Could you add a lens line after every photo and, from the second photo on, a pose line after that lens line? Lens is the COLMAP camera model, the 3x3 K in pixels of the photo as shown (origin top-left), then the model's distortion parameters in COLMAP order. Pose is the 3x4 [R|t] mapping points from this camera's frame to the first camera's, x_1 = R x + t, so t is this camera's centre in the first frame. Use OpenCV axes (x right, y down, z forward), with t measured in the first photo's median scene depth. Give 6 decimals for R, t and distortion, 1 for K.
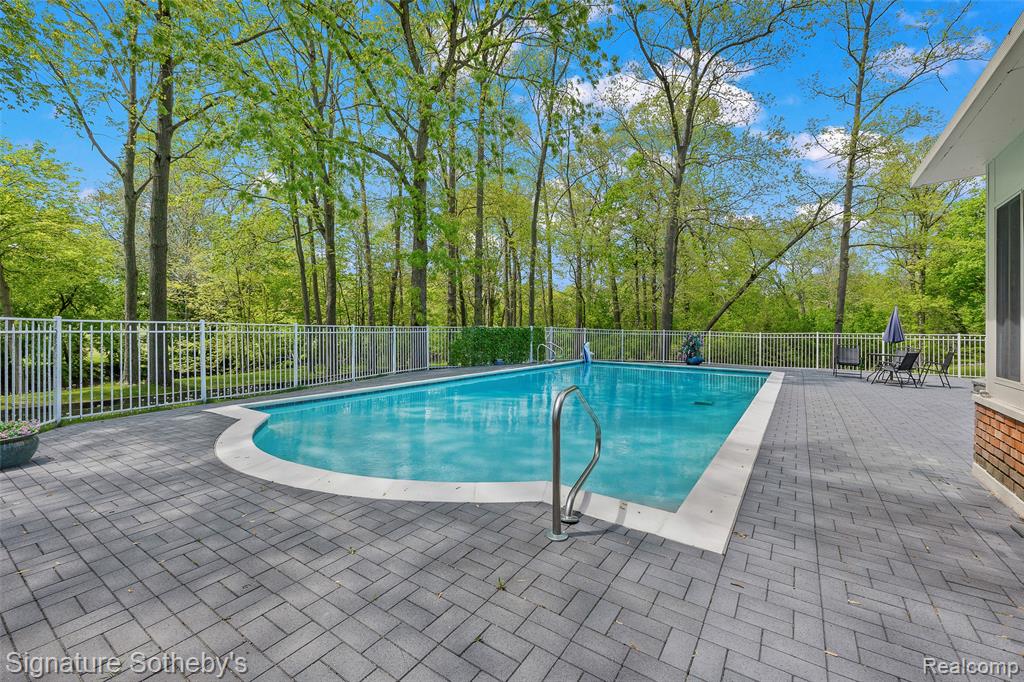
lens RADIAL K [[420.0, 0, 512.1], [0, 420.0, 321.4], [0, 0, 1]] dist [0.019476, 0.000074]
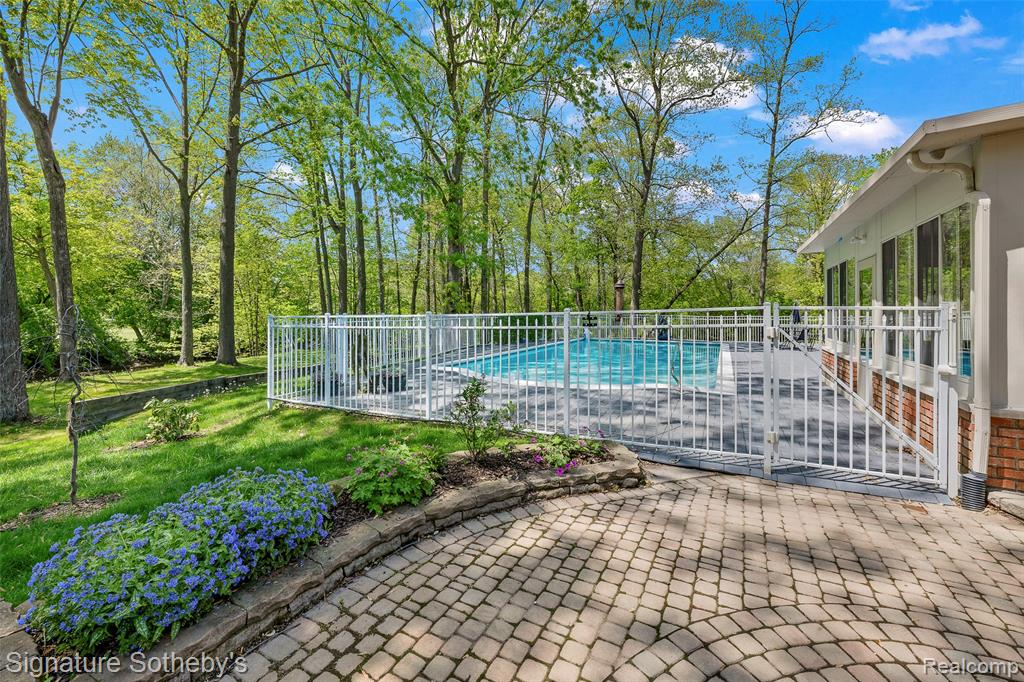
lens RADIAL K [[402.0, 0, 511.5], [0, 402.0, 308.0], [0, 0, 1]] dist [-0.000164, -0.000011]
pose [[0.994183, -0.000065, 0.107701, -0.129594], [-0.000496, 0.999986, 0.005181, -0.006819], [-0.107700, -0.005204, 0.994170, -0.151787]]
